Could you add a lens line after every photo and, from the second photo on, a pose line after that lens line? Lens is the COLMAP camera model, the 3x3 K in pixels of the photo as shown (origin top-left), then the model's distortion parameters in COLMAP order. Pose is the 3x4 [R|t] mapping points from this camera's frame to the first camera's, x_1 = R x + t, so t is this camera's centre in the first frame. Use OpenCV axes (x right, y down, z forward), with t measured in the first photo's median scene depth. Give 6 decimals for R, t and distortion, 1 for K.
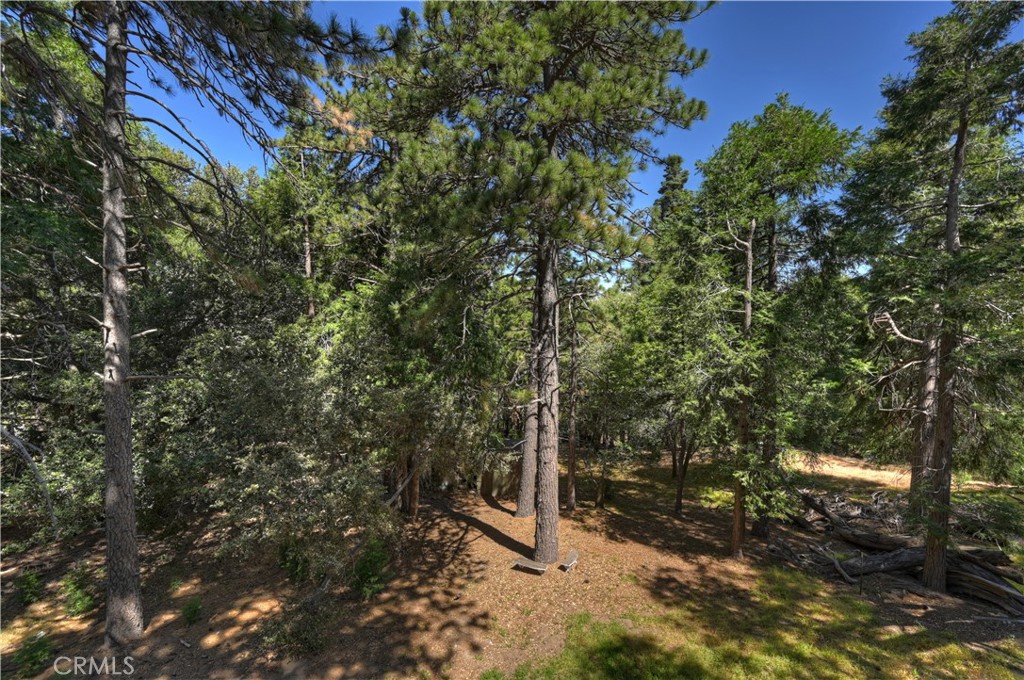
lens RADIAL K [[409.6, 0, 517.6], [0, 409.6, 336.5], [0, 0, 1]] dist [0.000851, 0.000331]
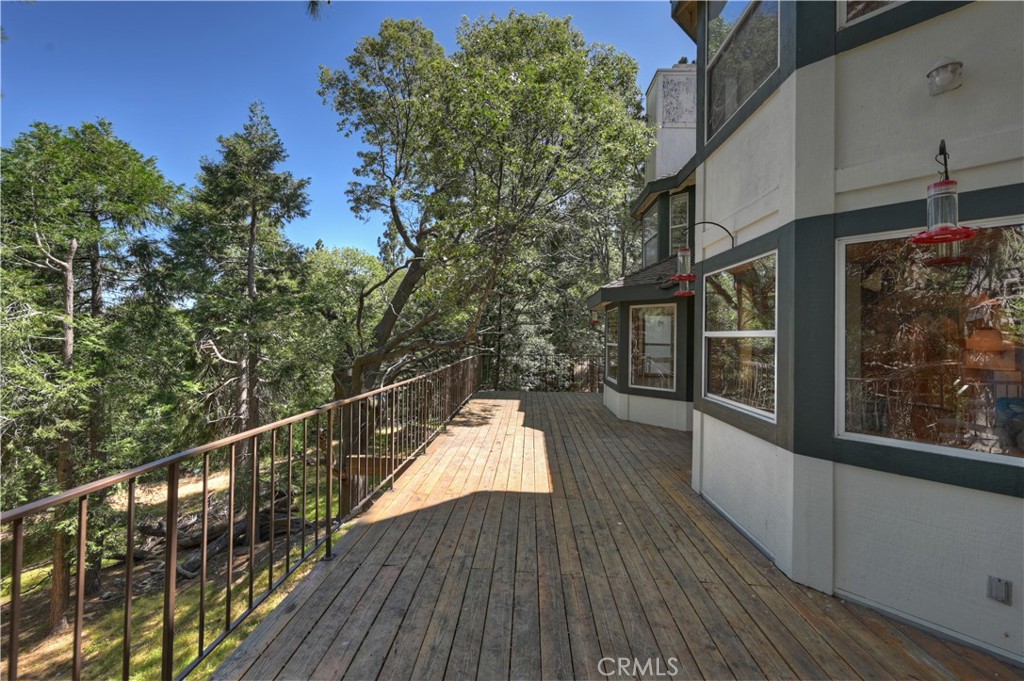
lens RADIAL K [[409.6, 0, 516.9], [0, 409.6, 334.8], [0, 0, 1]] dist [0.000851, 0.000331]
pose [[0.188720, 0.011596, 0.981962, -0.138267], [0.061949, 0.997798, -0.023689, 0.012641], [-0.980075, 0.065302, 0.187586, -0.134737]]
